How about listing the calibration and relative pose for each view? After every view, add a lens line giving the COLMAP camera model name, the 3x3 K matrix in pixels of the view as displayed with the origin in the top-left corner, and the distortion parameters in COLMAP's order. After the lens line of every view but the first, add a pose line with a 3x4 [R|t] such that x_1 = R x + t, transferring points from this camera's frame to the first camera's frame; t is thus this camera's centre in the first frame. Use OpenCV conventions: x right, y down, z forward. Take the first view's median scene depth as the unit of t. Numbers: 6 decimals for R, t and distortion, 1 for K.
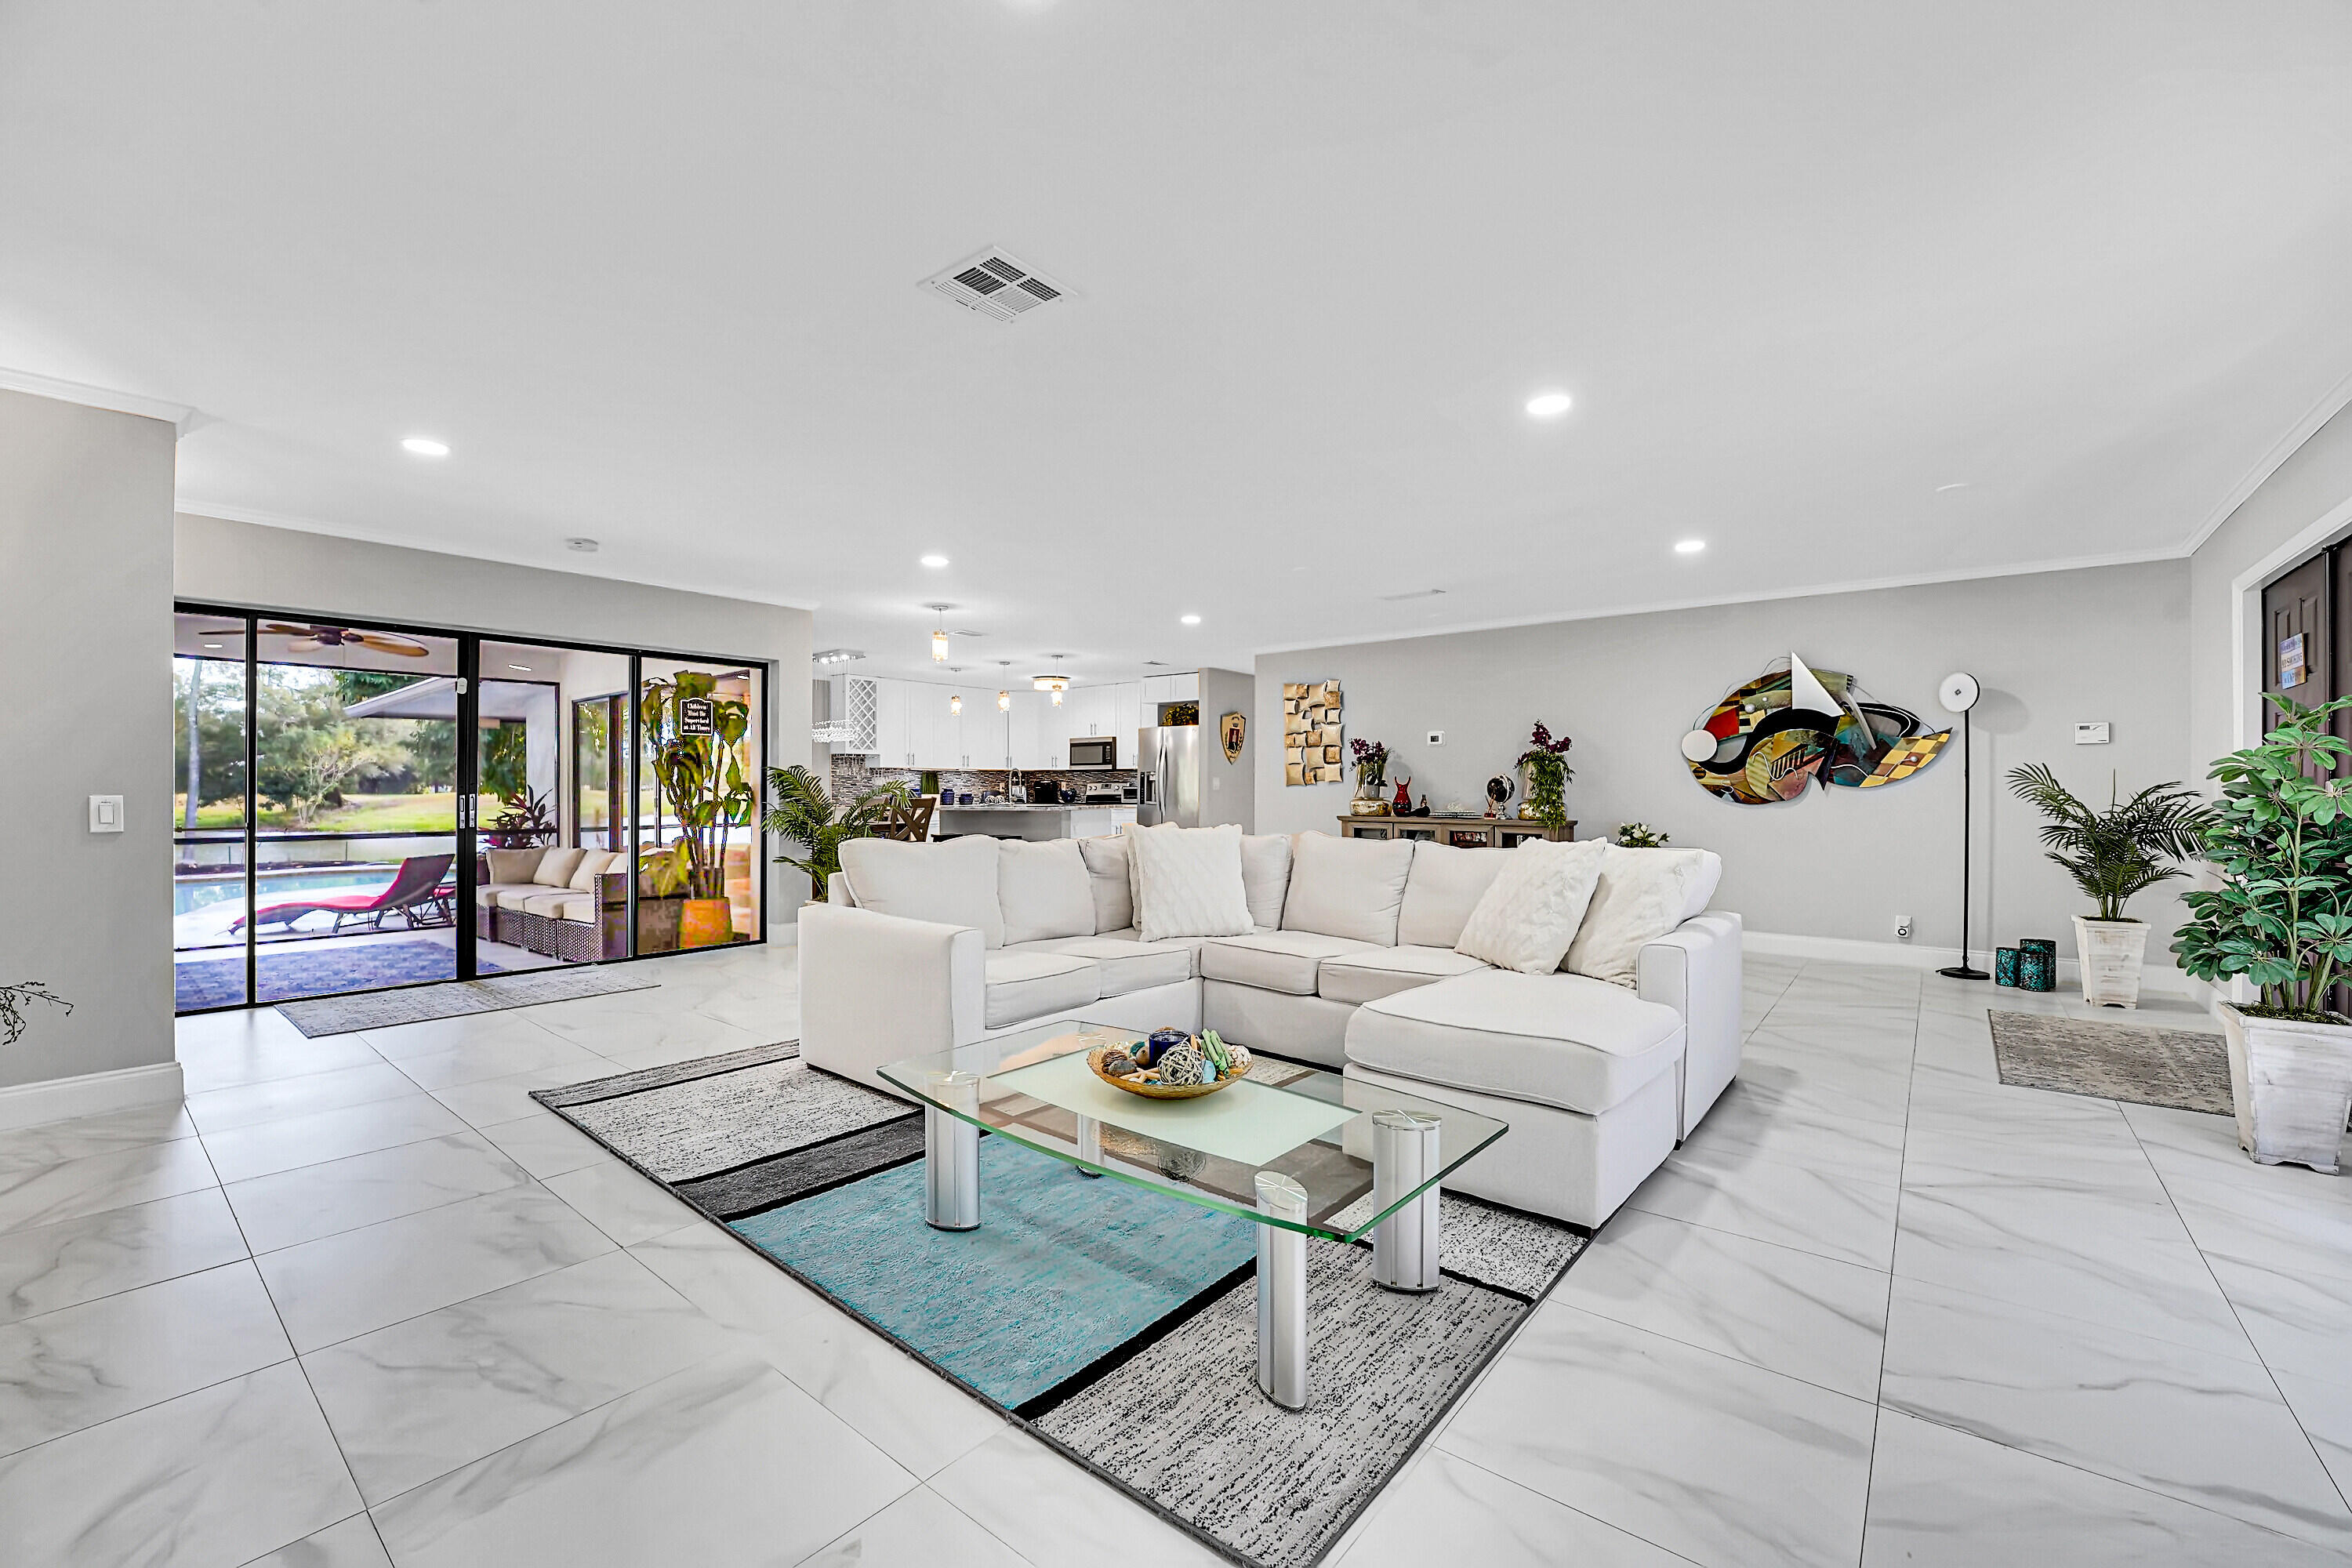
lens RADIAL K [[956.3, 0, 1182.1], [0, 956.3, 795.2], [0, 0, 1]] dist [-0.027208, 0.000956]
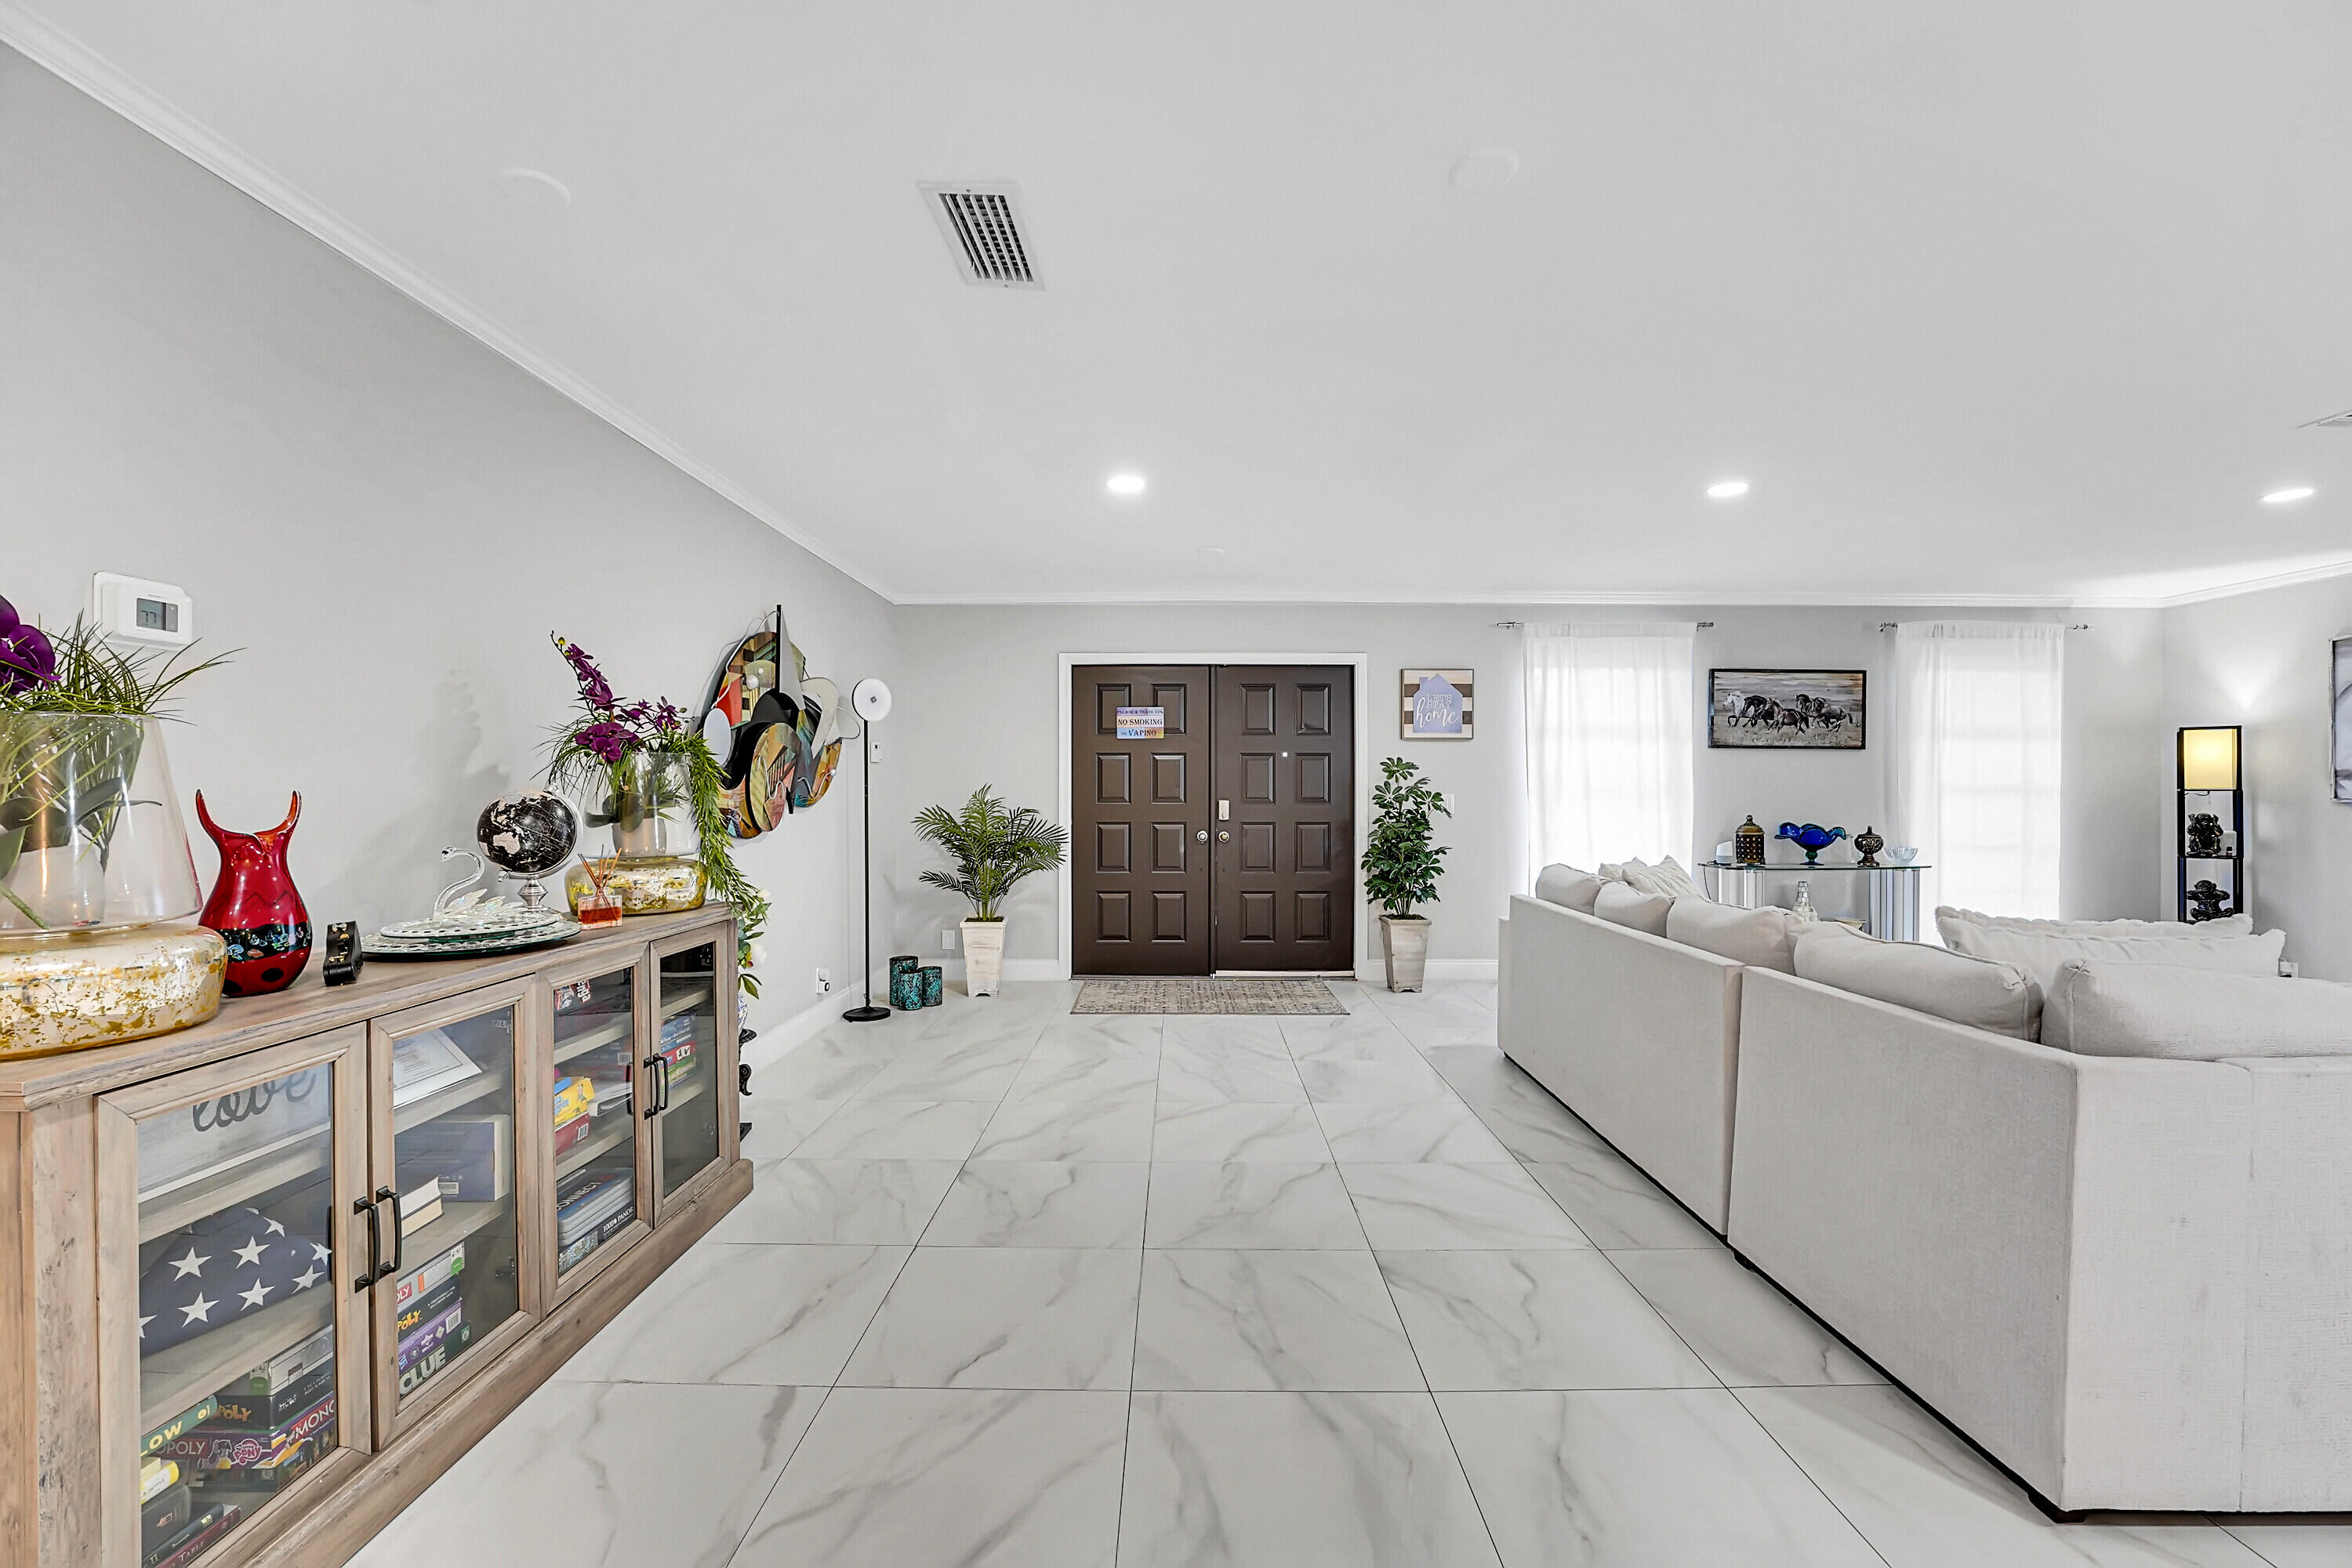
lens RADIAL K [[956.3, 0, 1175.6], [0, 956.3, 789.1], [0, 0, 1]] dist [-0.027208, 0.000956]
pose [[-0.621413, -0.001530, 0.783482, -0.034898], [0.001783, 0.999993, 0.003366, -0.013641], [-0.783481, 0.003489, -0.621406, 0.668092]]
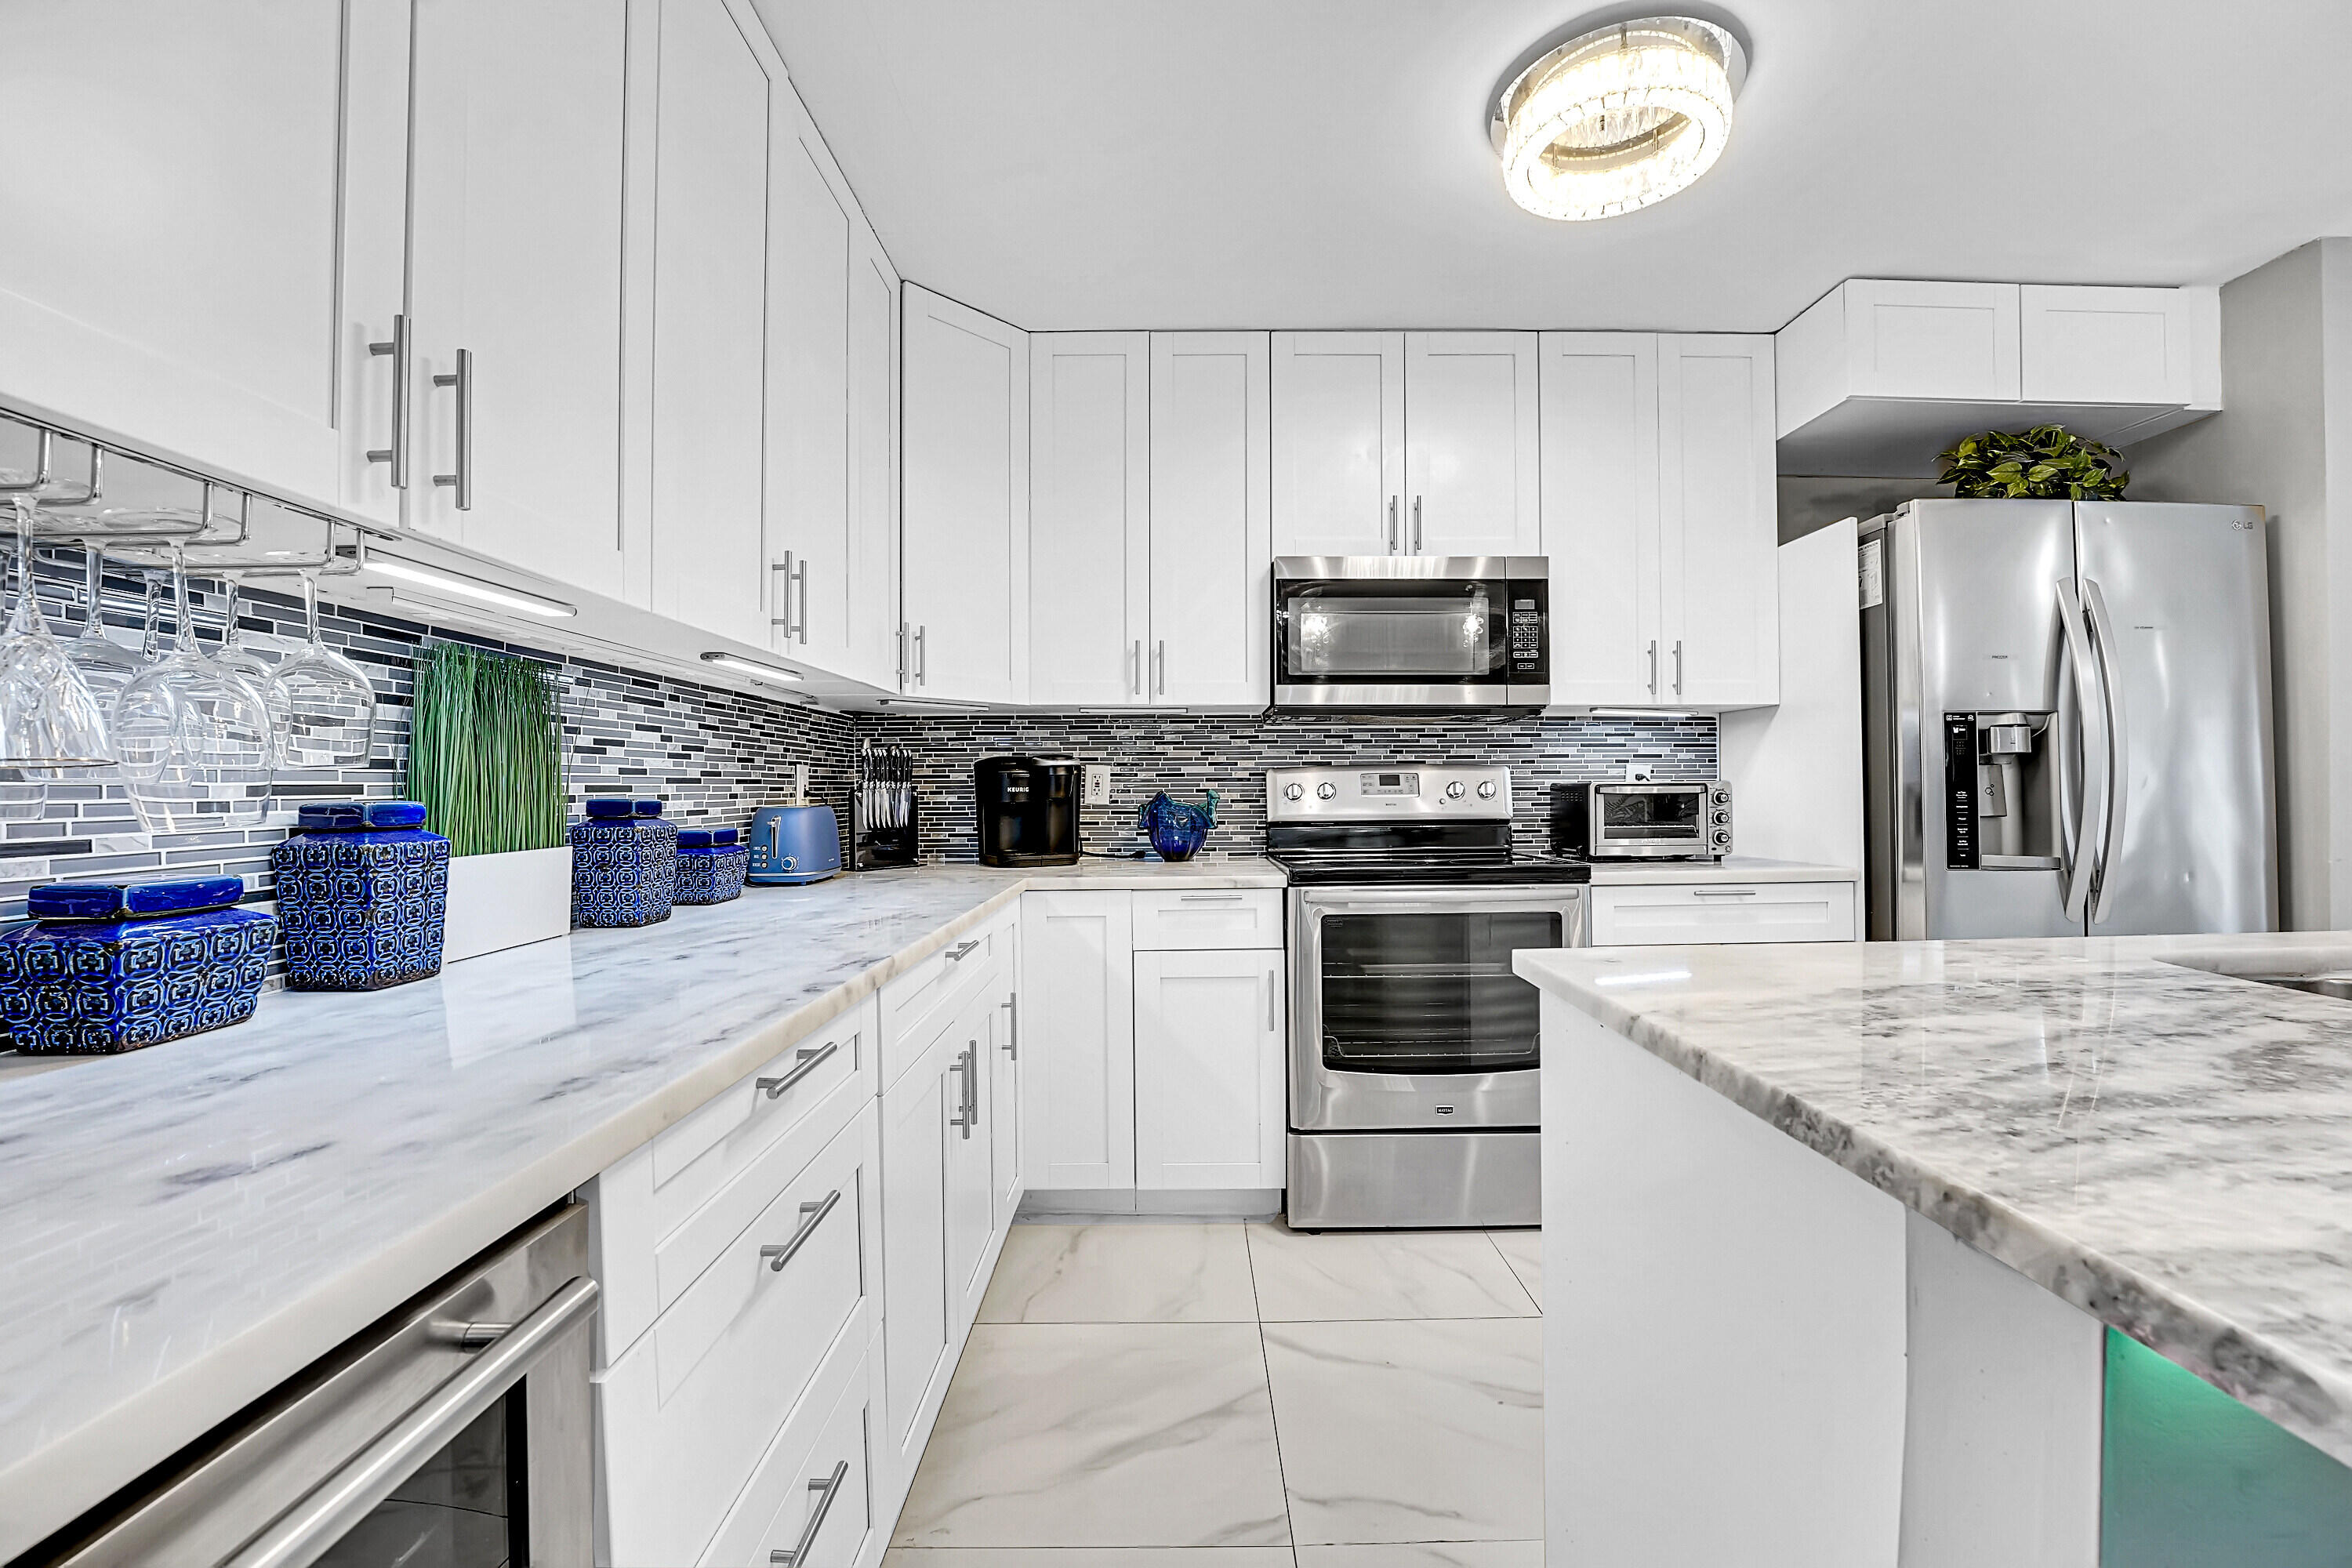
lens RADIAL K [[956.3, 0, 1188.0], [0, 956.3, 776.6], [0, 0, 1]] dist [-0.027208, 0.000956]
pose [[0.774597, 0.005079, 0.632435, -0.293159], [0.006370, 0.999854, -0.015831, -0.007946], [-0.632423, 0.016291, 0.774452, 0.934411]]
